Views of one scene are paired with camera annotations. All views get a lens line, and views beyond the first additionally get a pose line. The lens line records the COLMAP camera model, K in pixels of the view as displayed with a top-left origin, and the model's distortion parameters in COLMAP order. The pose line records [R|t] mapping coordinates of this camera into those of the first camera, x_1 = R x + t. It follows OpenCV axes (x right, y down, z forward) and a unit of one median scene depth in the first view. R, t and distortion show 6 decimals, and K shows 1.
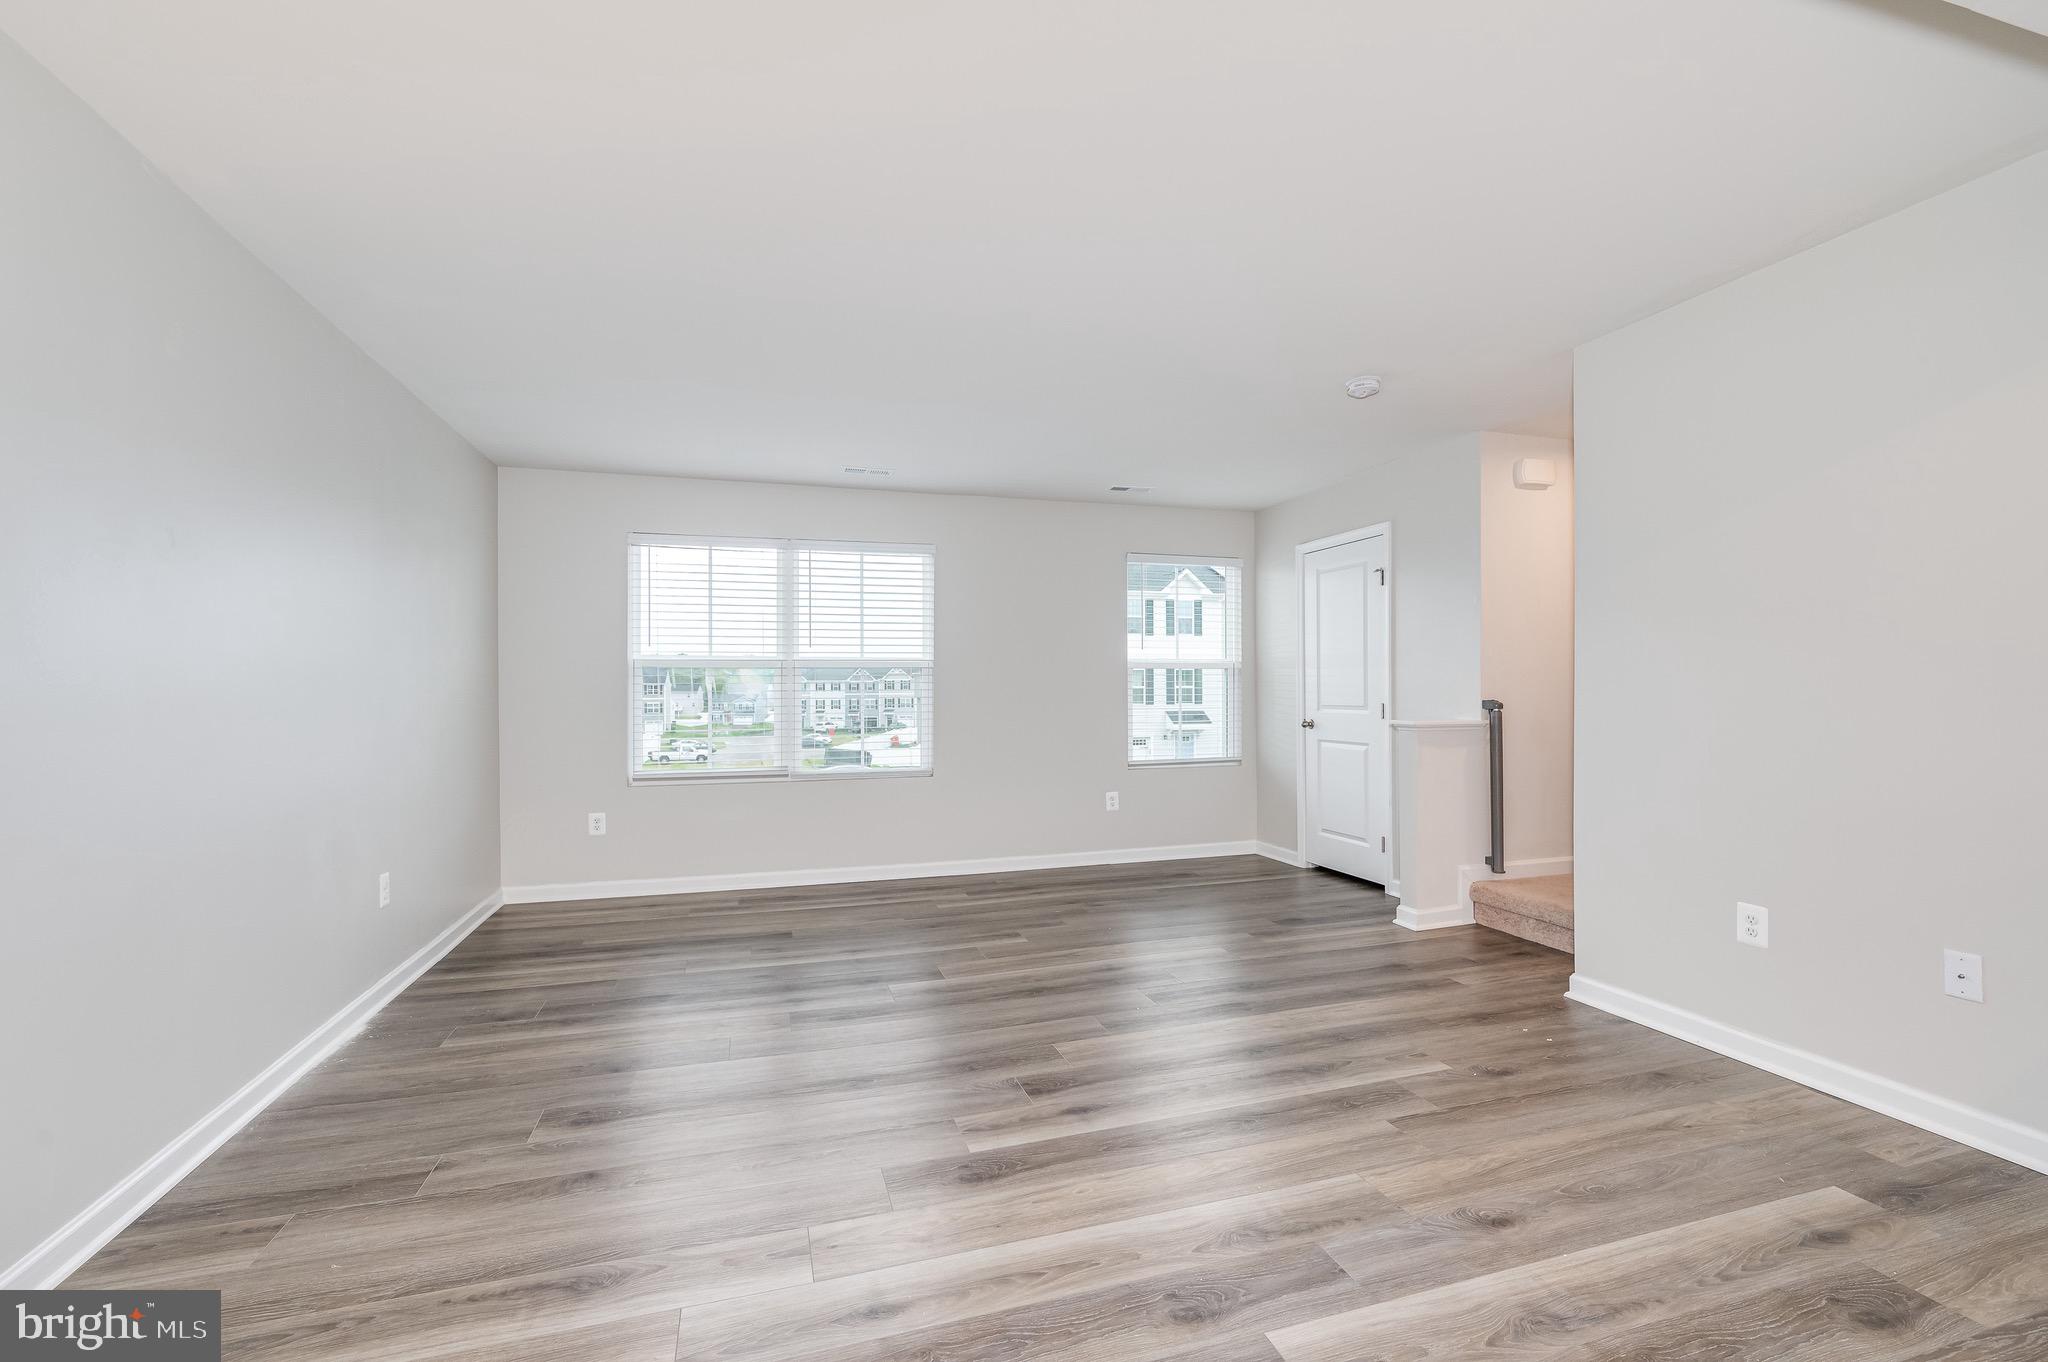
lens RADIAL K [[895.9, 0, 1042.2], [0, 895.9, 696.7], [0, 0, 1]] dist [-0.001675, 0.000050]
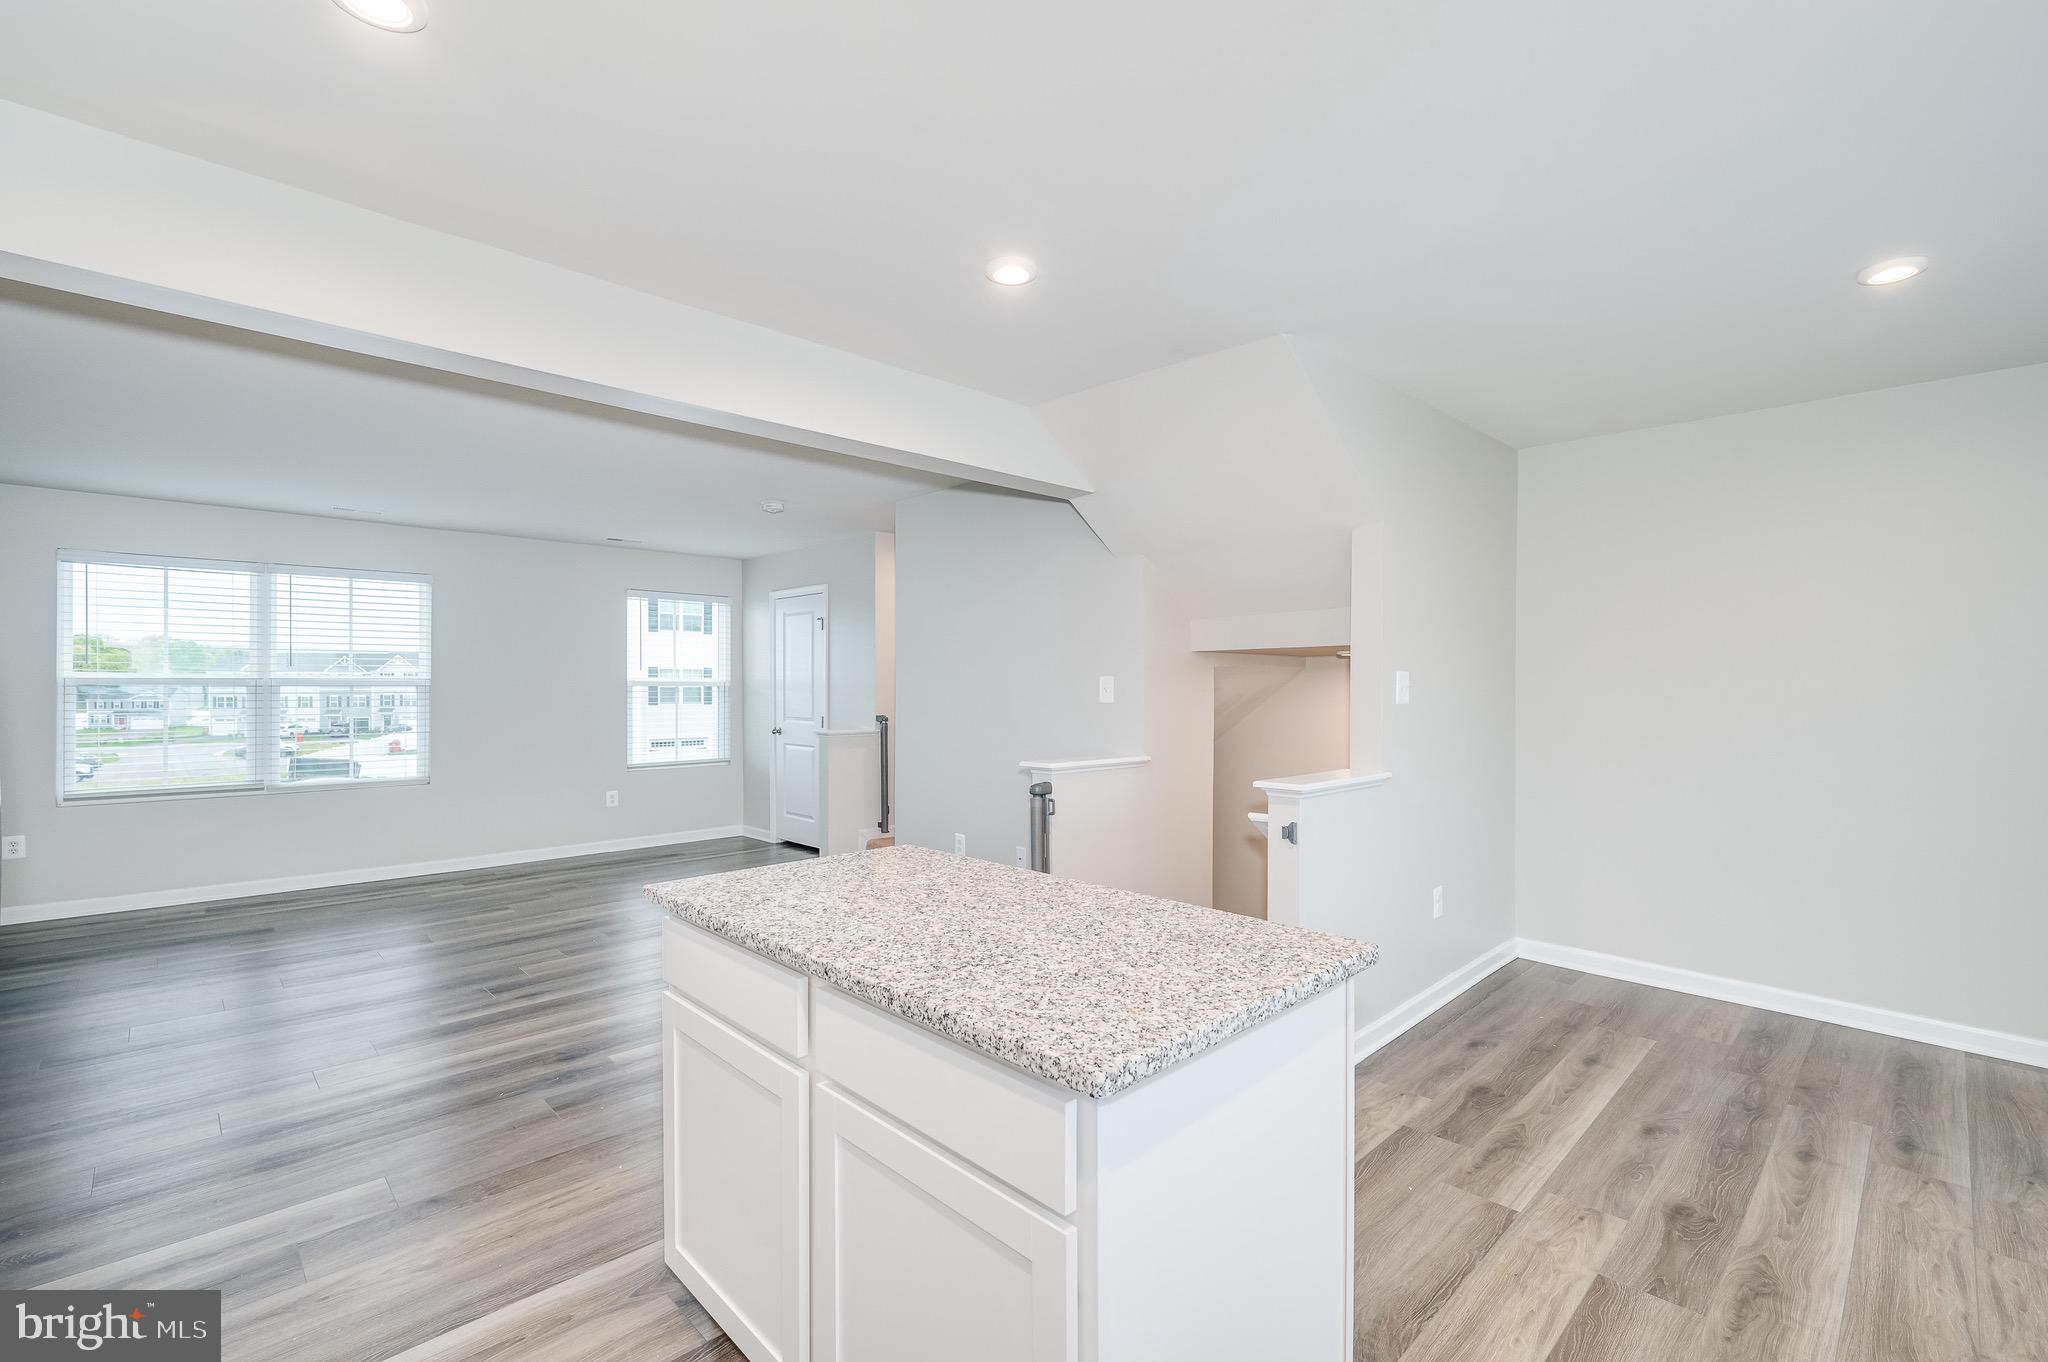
lens RADIAL K [[895.9, 0, 1042.2], [0, 895.9, 696.7], [0, 0, 1]] dist [-0.001675, 0.000050]
pose [[0.894910, 0.001066, 0.446245, 0.065928], [-0.002788, 0.999991, 0.003202, -0.026503], [-0.446237, -0.004110, 0.894905, -0.353373]]
